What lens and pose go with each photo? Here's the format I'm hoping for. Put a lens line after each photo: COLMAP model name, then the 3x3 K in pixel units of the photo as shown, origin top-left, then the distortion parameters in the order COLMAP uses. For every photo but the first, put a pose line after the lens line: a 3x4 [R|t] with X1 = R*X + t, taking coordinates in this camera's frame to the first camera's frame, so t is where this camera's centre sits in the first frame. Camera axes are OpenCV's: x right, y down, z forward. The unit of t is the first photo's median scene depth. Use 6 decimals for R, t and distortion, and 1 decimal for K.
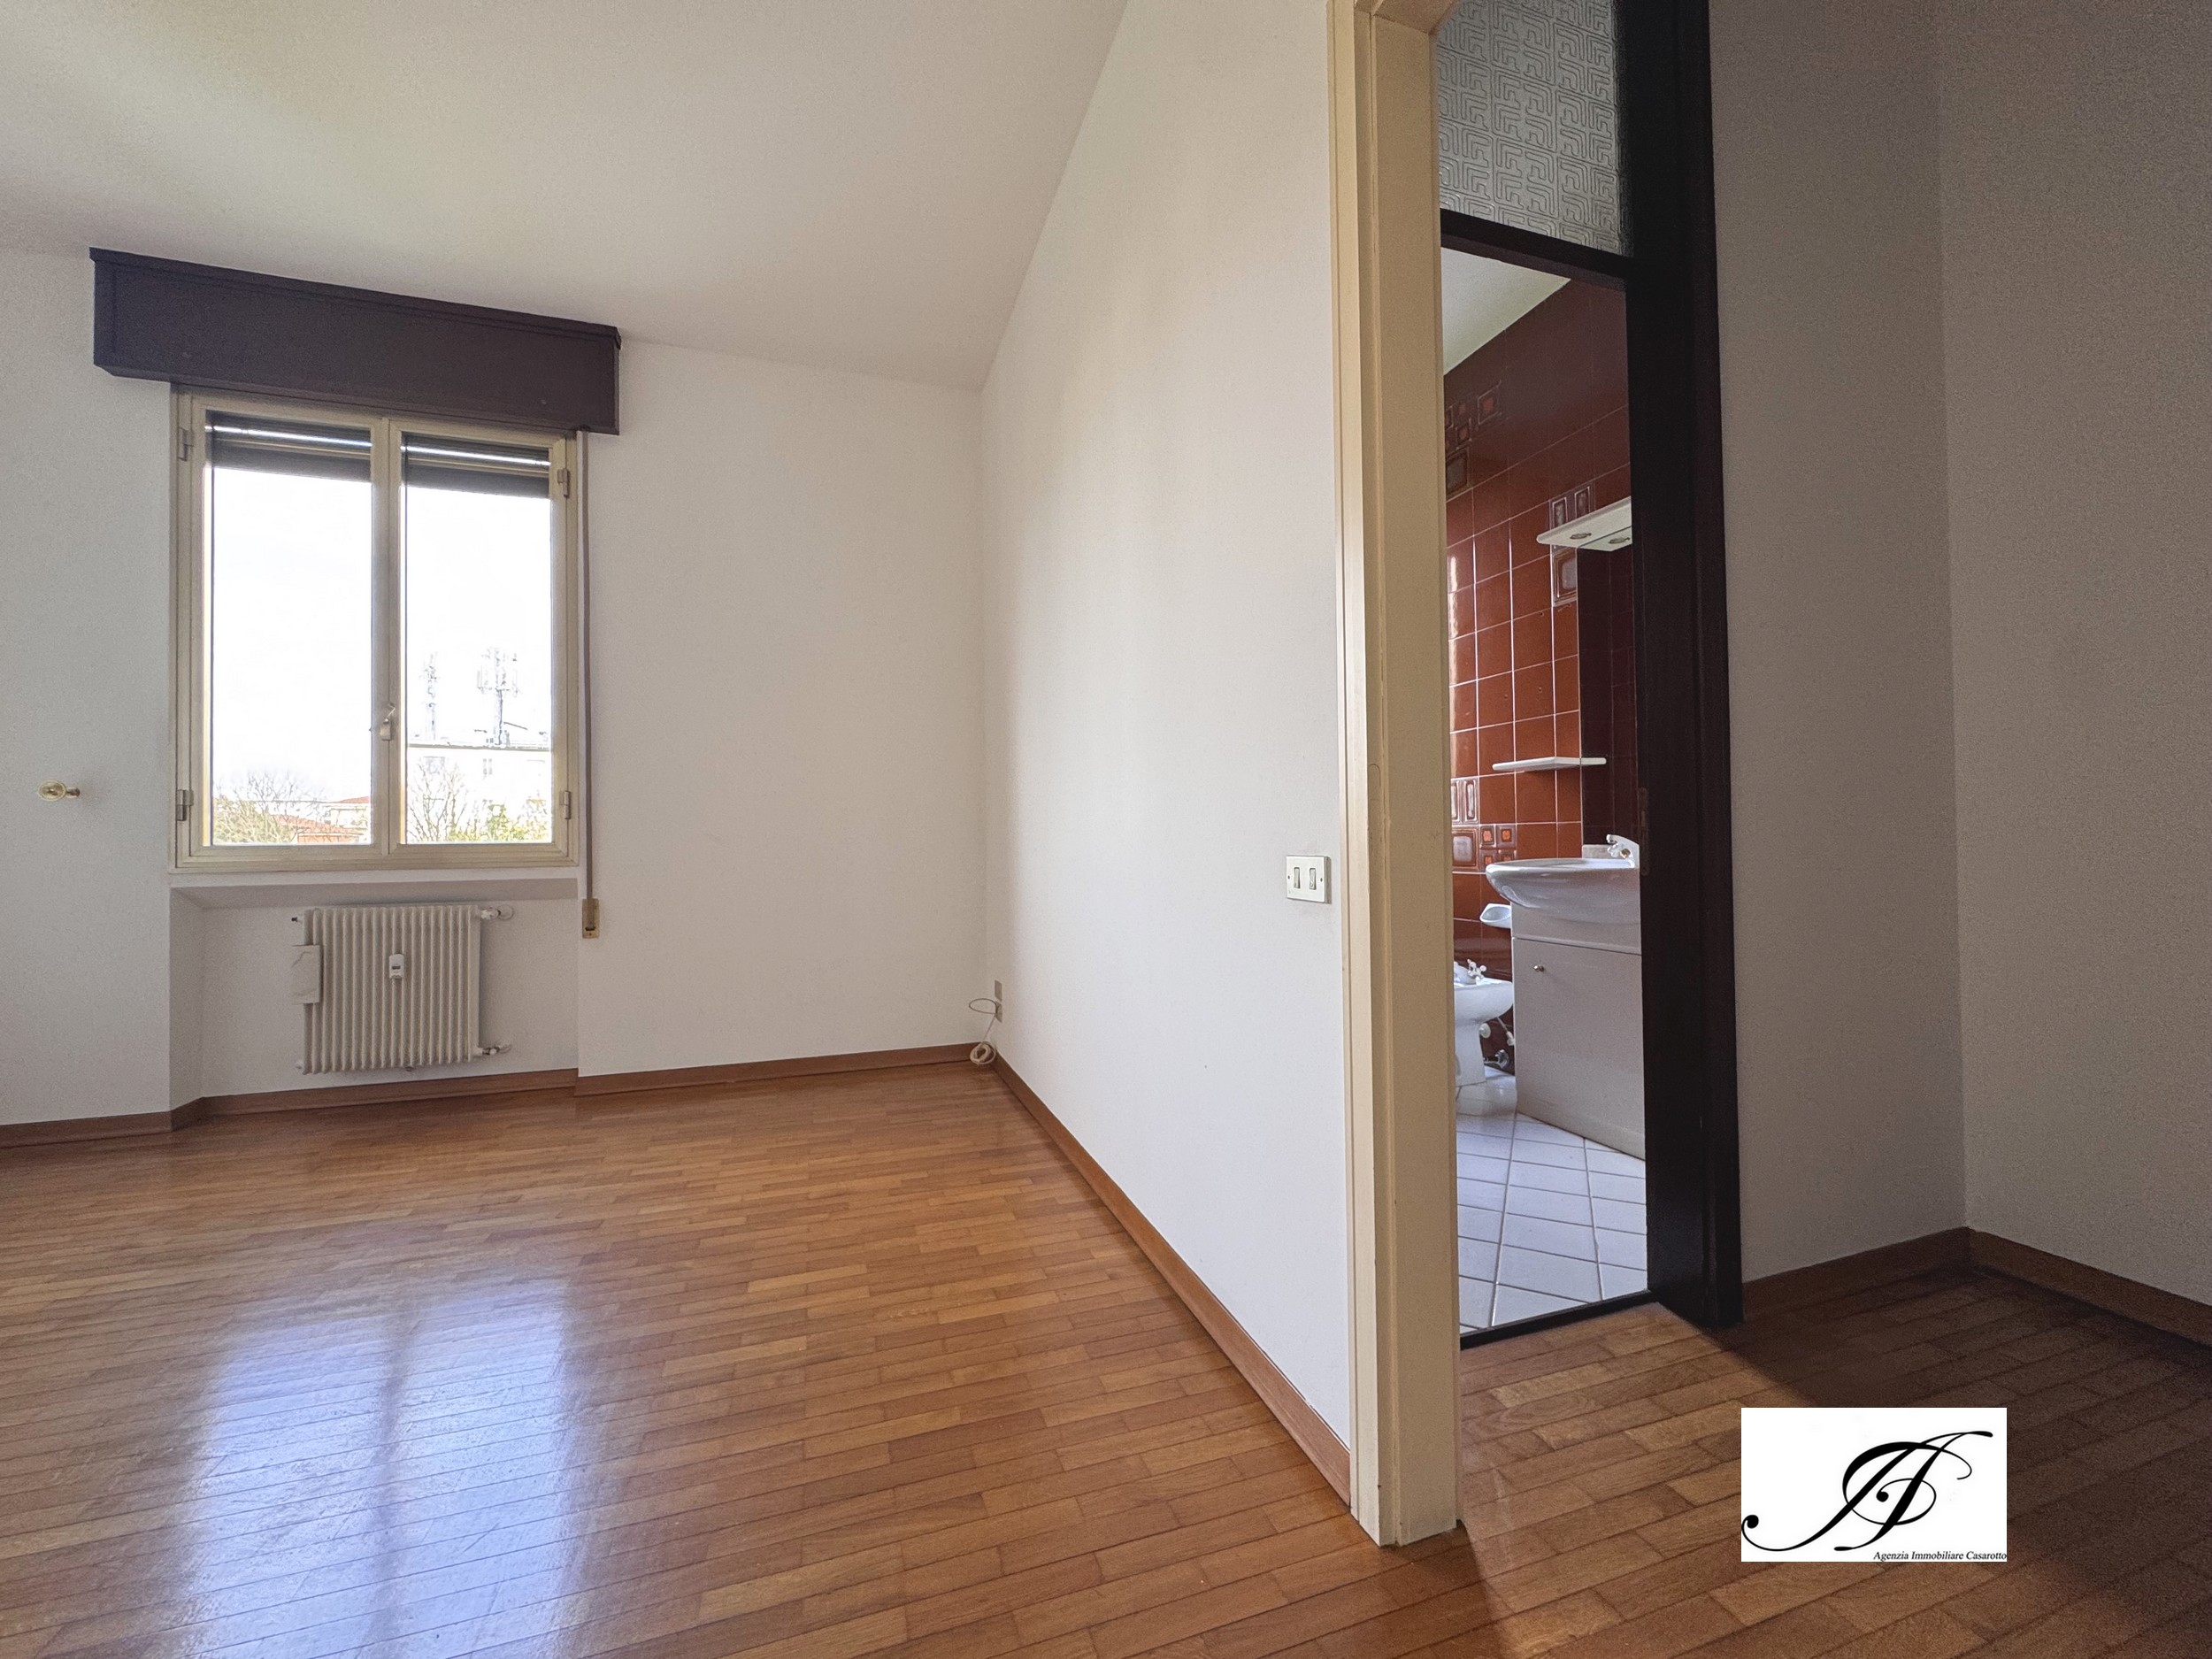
lens RADIAL K [[883.5, 0, 1107.5], [0, 883.5, 827.3], [0, 0, 1]] dist [-0.001085, -0.000011]
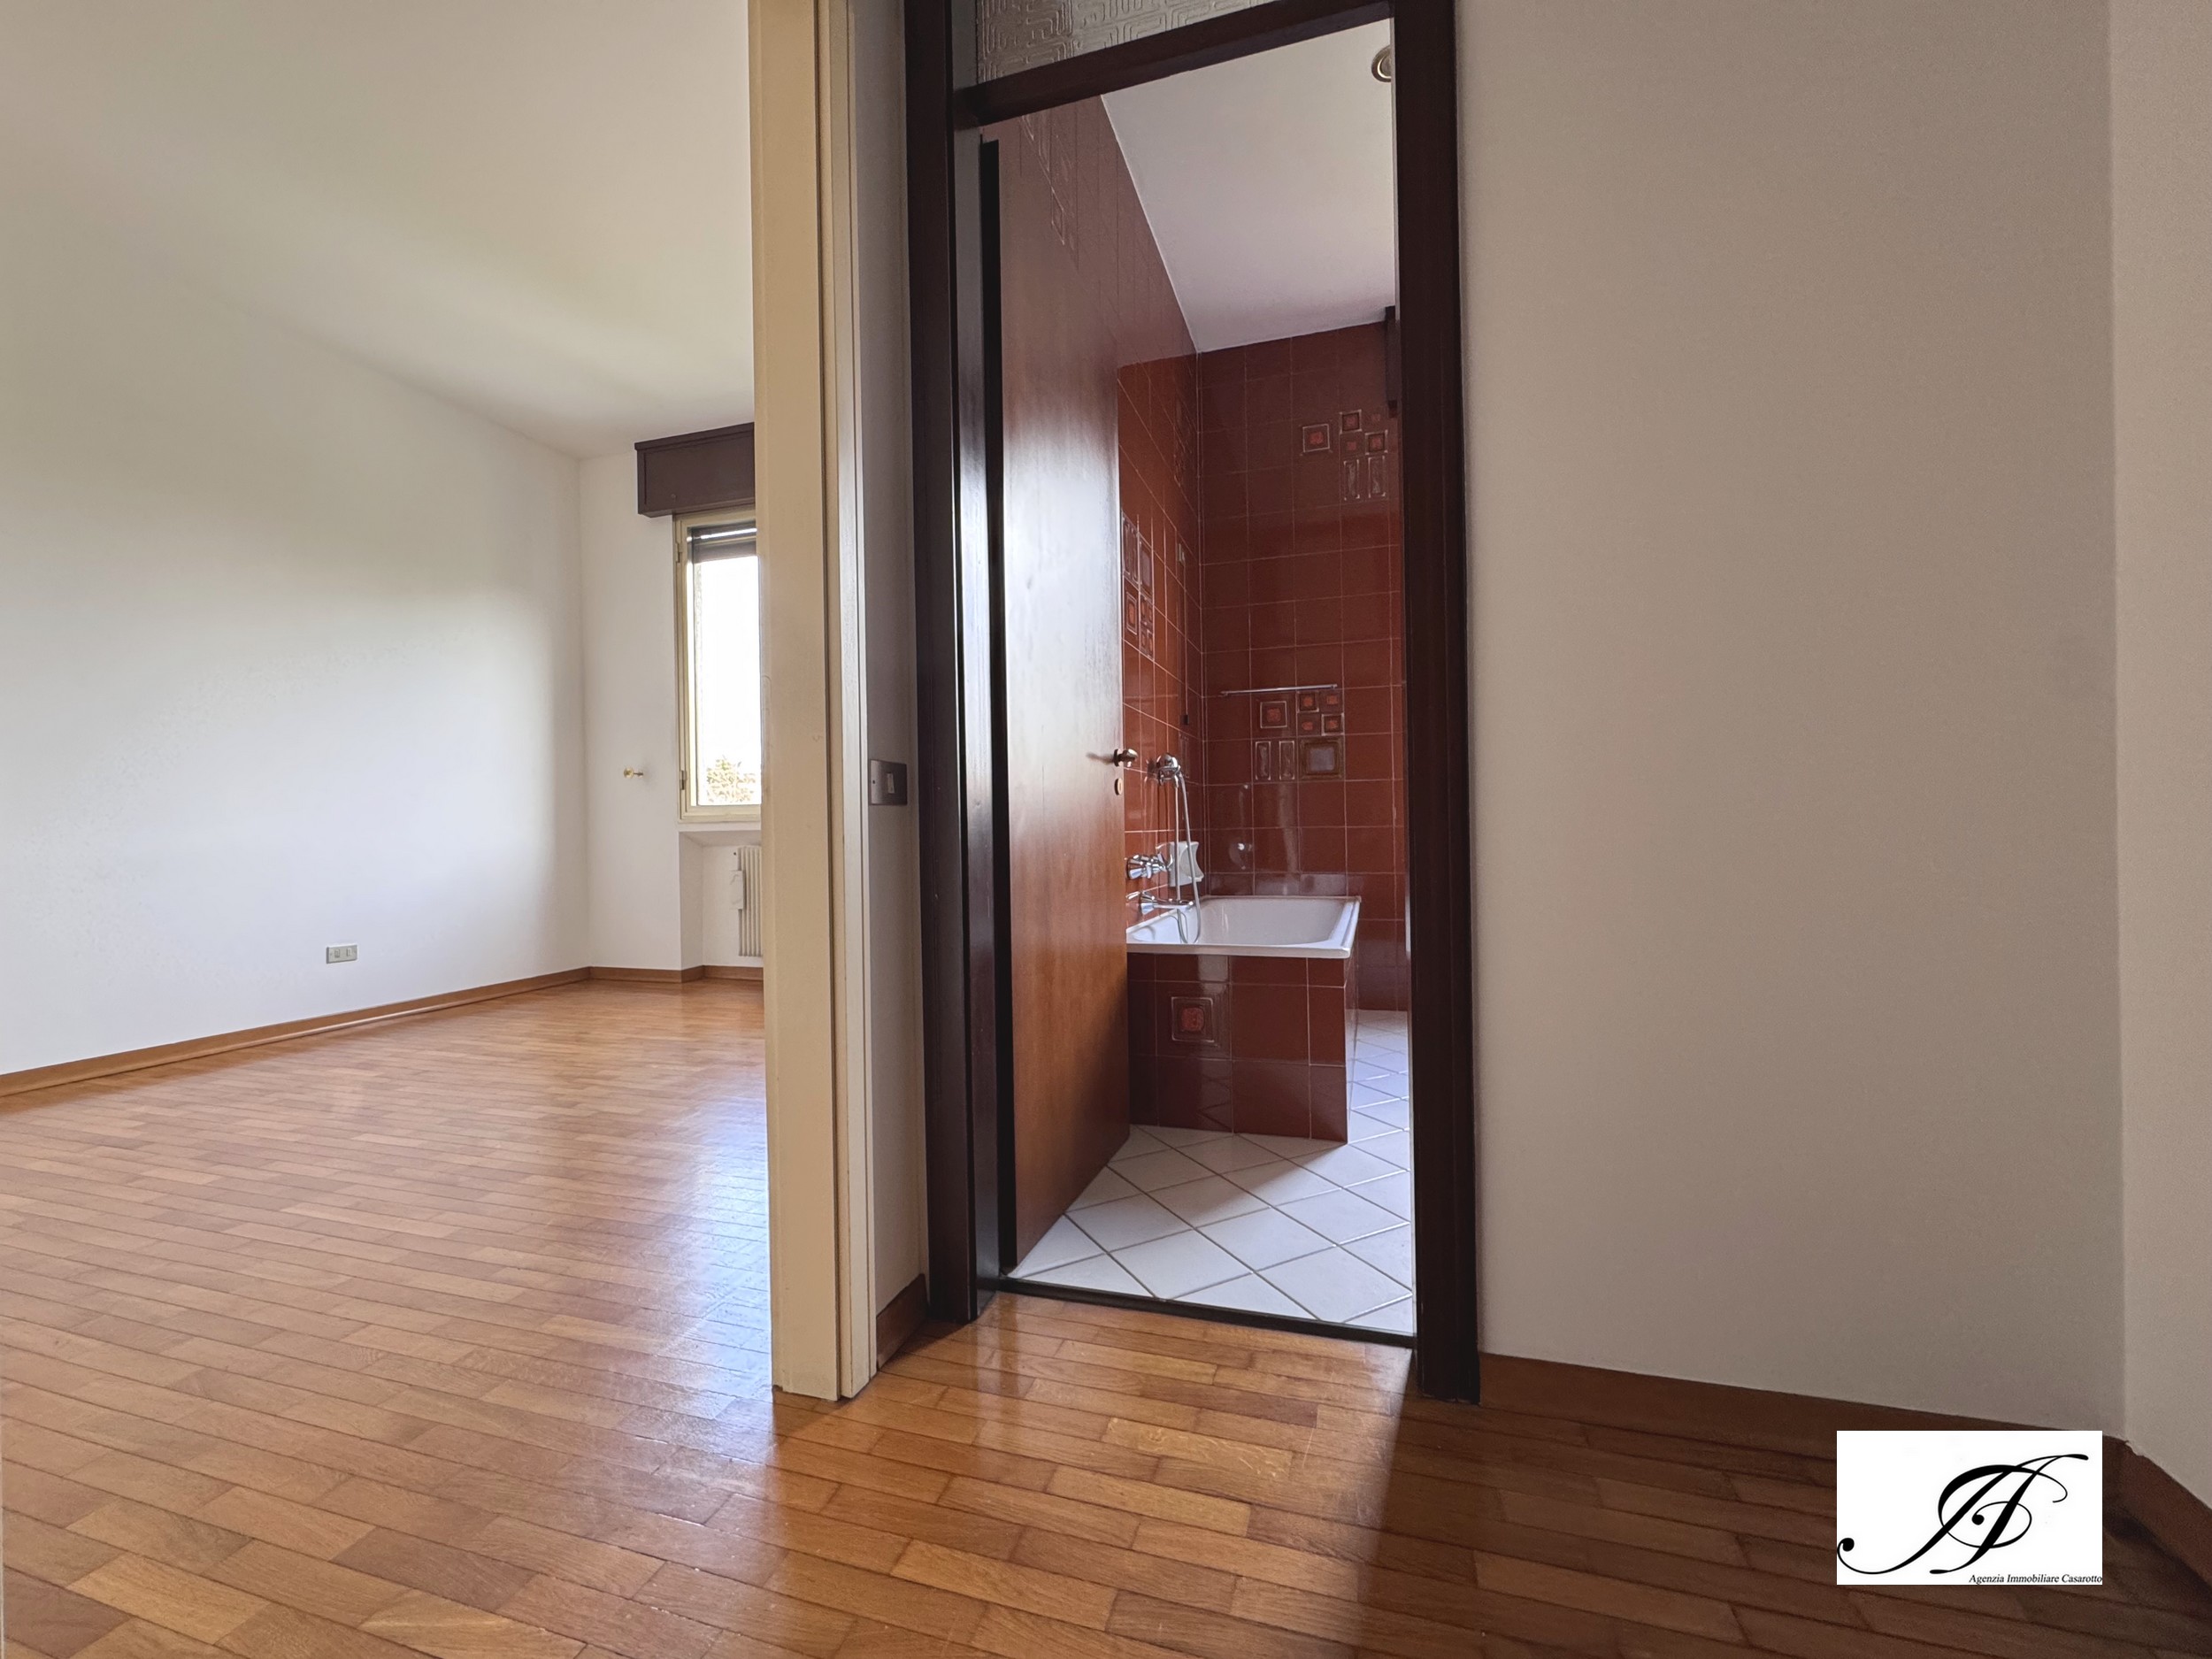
lens RADIAL K [[883.5, 0, 1107.5], [0, 883.5, 827.3], [0, 0, 1]] dist [-0.001085, -0.000011]
pose [[0.816149, -0.001192, -0.577841, 0.476848], [0.015674, 0.999676, 0.020076, 0.038320], [0.577629, -0.025442, 0.815902, 0.132042]]
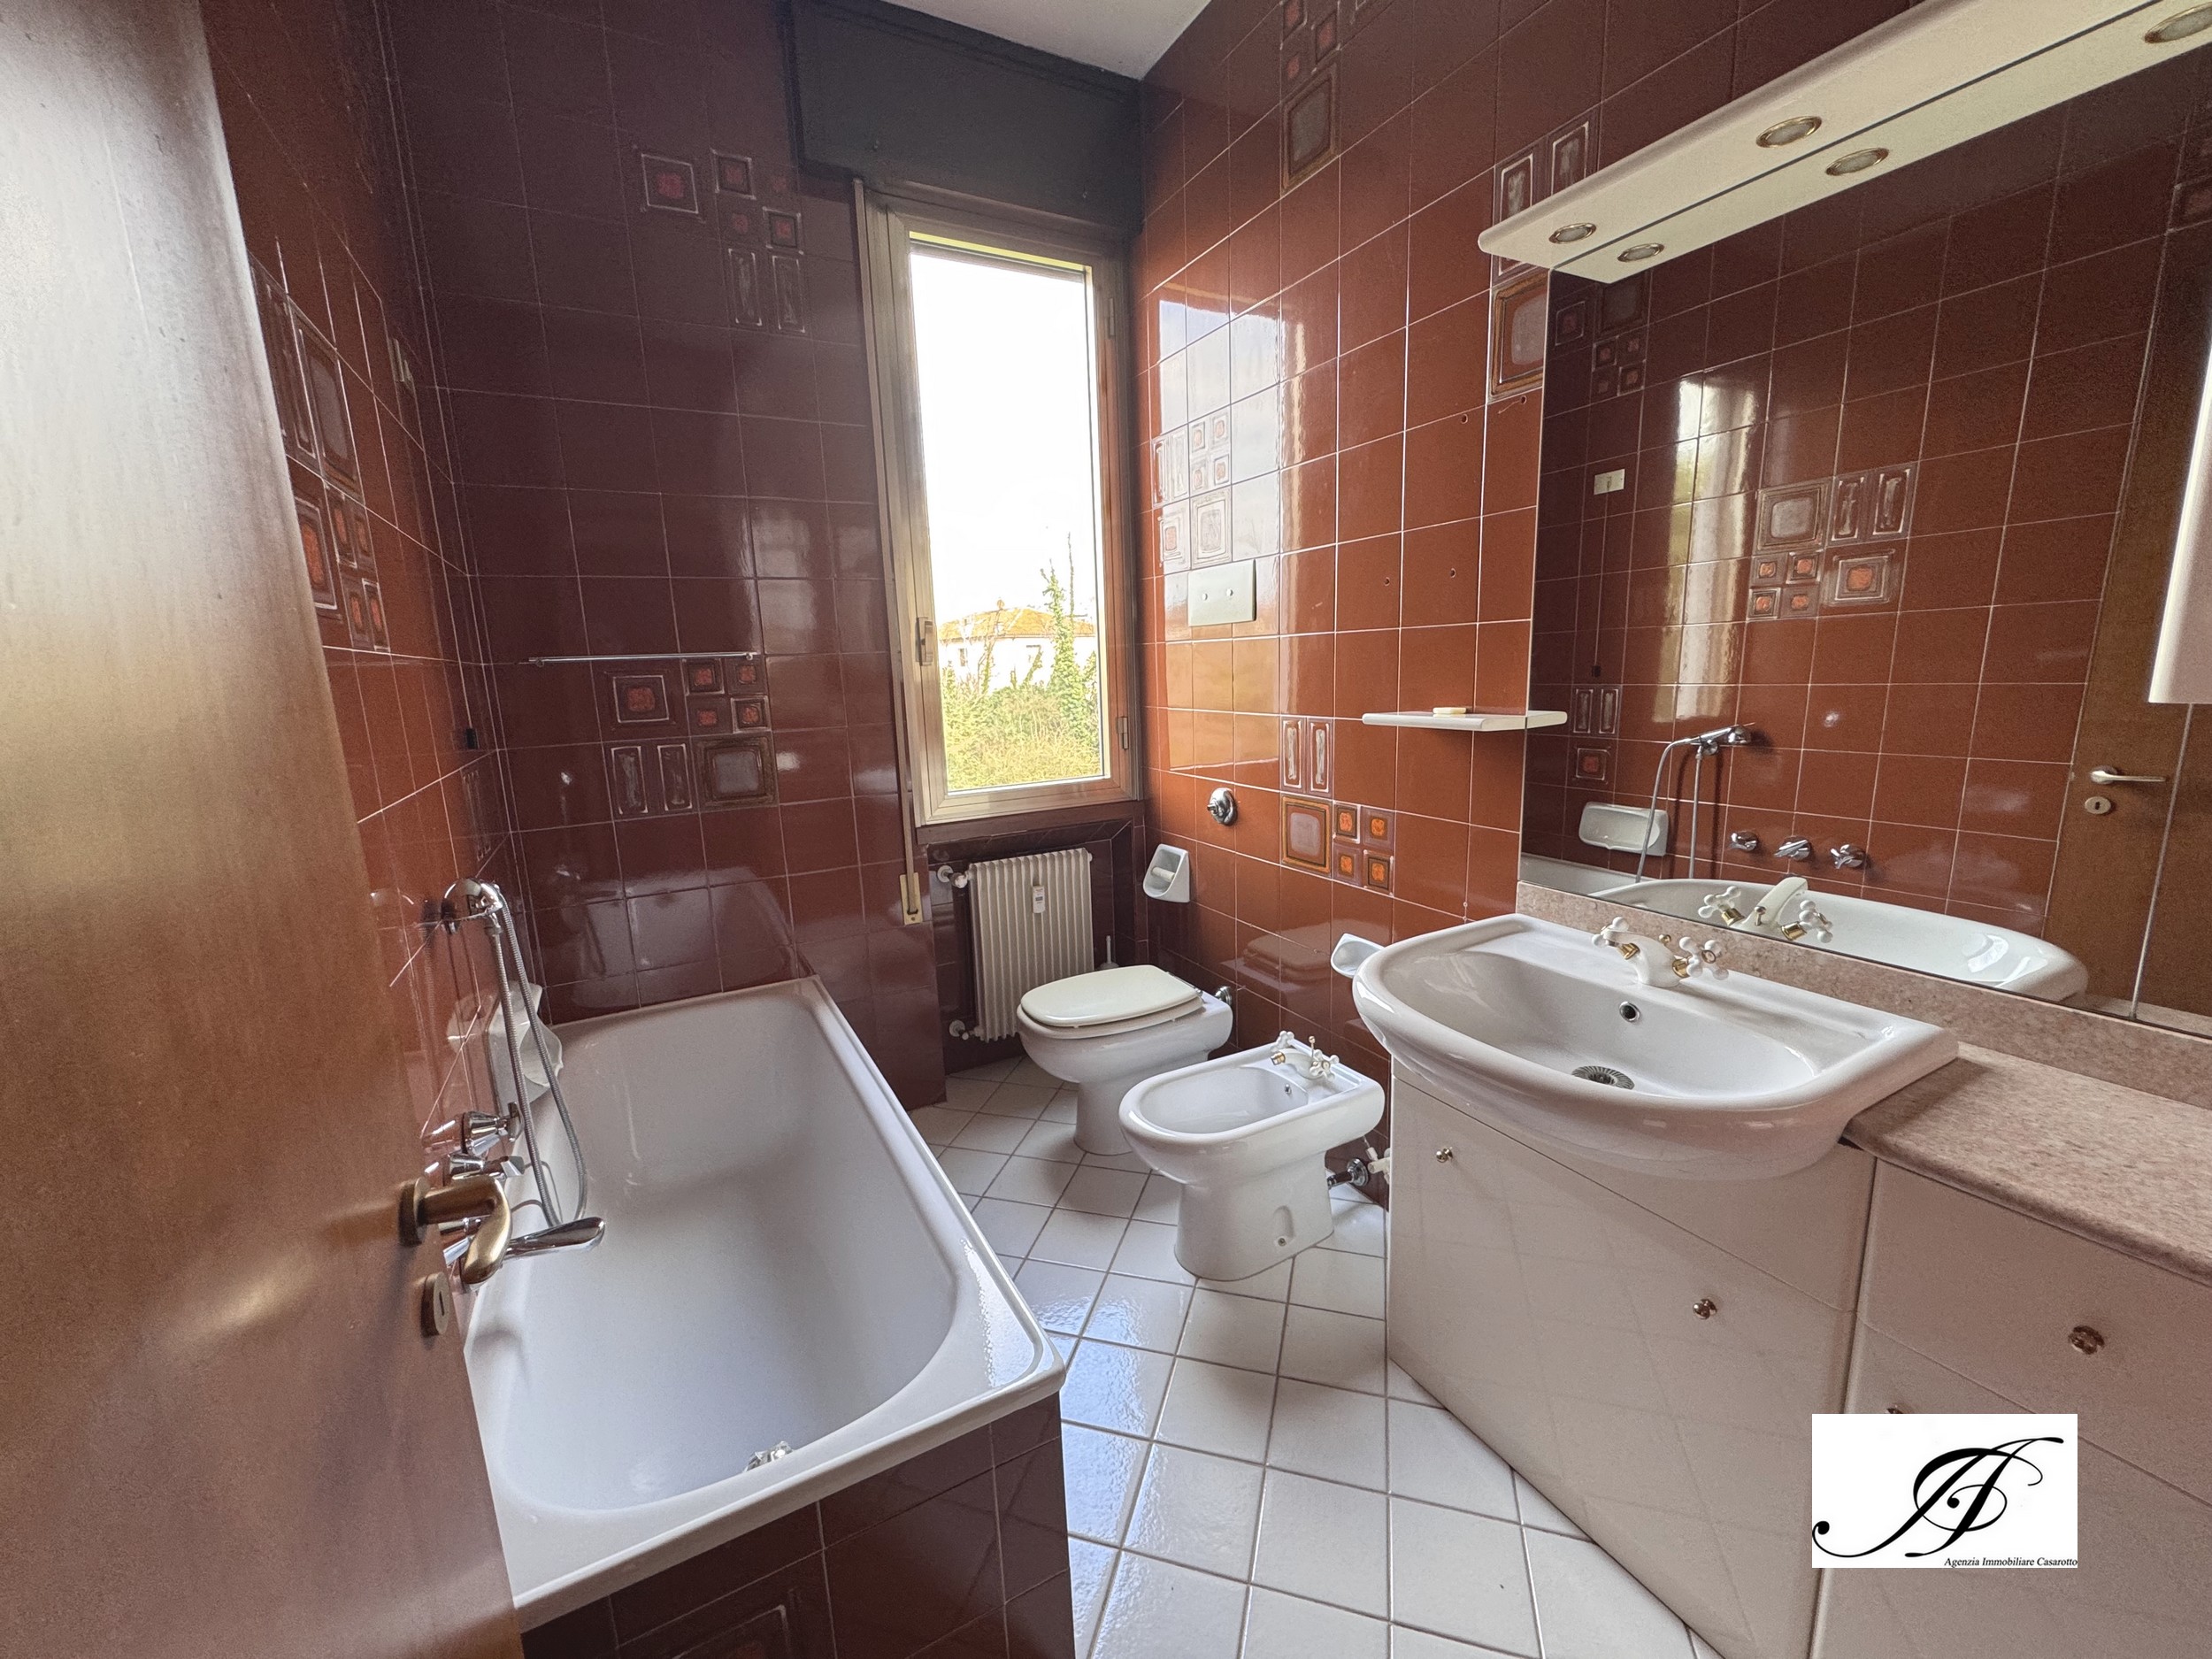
lens RADIAL K [[883.5, 0, 1107.5], [0, 883.5, 827.3], [0, 0, 1]] dist [-0.001085, -0.000011]
pose [[0.985403, -0.053364, 0.161660, 0.201136], [0.020789, 0.980213, 0.196851, -0.119578], [-0.168966, -0.190617, 0.967014, 0.515970]]
